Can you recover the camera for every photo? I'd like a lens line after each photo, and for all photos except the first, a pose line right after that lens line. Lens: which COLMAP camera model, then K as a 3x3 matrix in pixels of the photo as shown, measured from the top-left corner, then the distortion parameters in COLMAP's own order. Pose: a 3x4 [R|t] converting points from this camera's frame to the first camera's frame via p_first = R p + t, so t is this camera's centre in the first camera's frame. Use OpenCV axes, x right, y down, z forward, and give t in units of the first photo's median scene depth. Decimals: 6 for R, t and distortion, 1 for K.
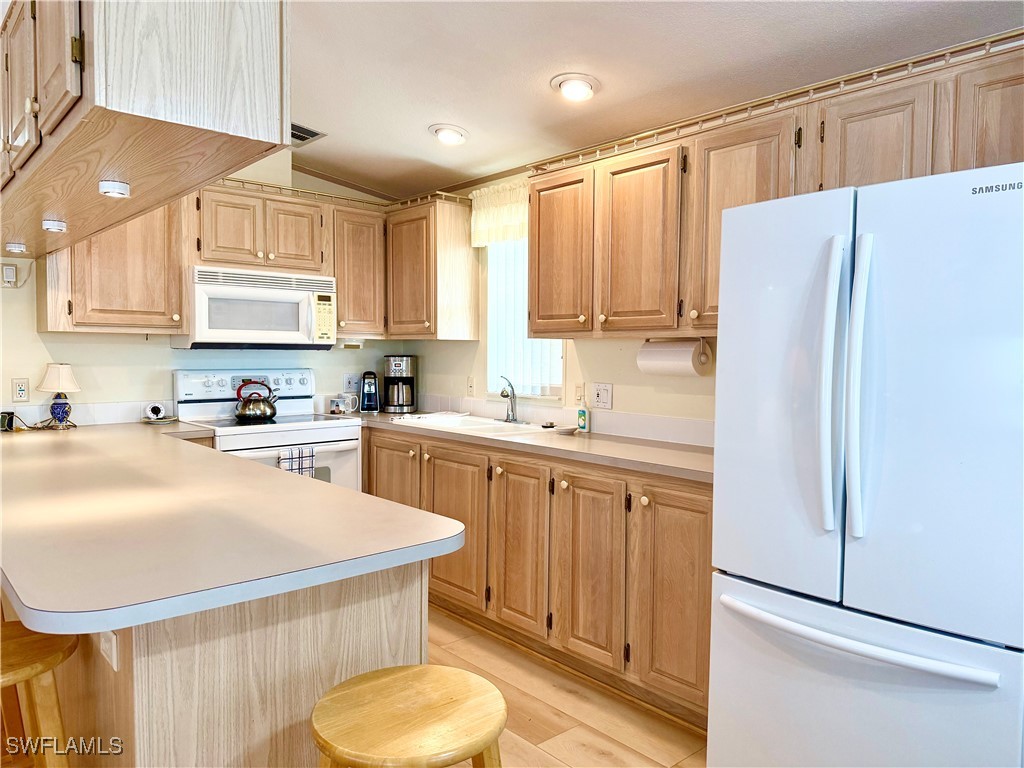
lens RADIAL K [[740.2, 0, 506.5], [0, 740.2, 391.3], [0, 0, 1]] dist [0.080796, -0.105957]
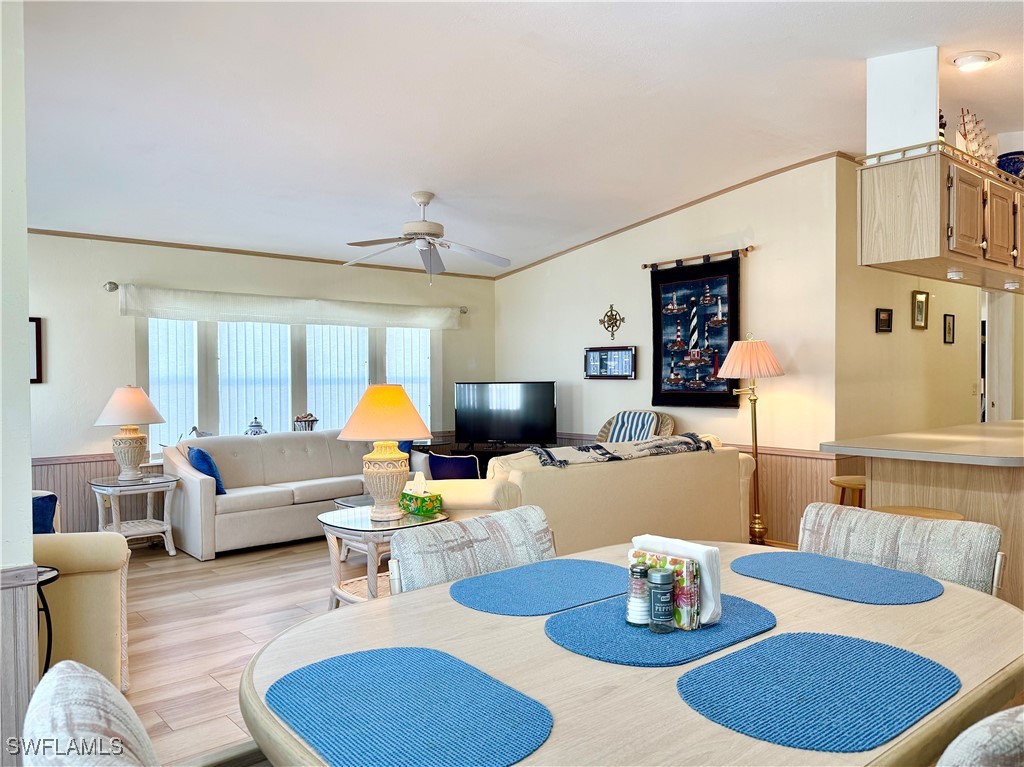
lens RADIAL K [[740.2, 0, 506.5], [0, 740.2, 390.8], [0, 0, 1]] dist [0.080796, -0.105957]
pose [[-0.018368, 0.012664, -0.999751, 0.717884], [-0.048249, 0.998744, 0.013537, 0.030164], [0.998666, 0.048486, -0.017734, -0.057624]]
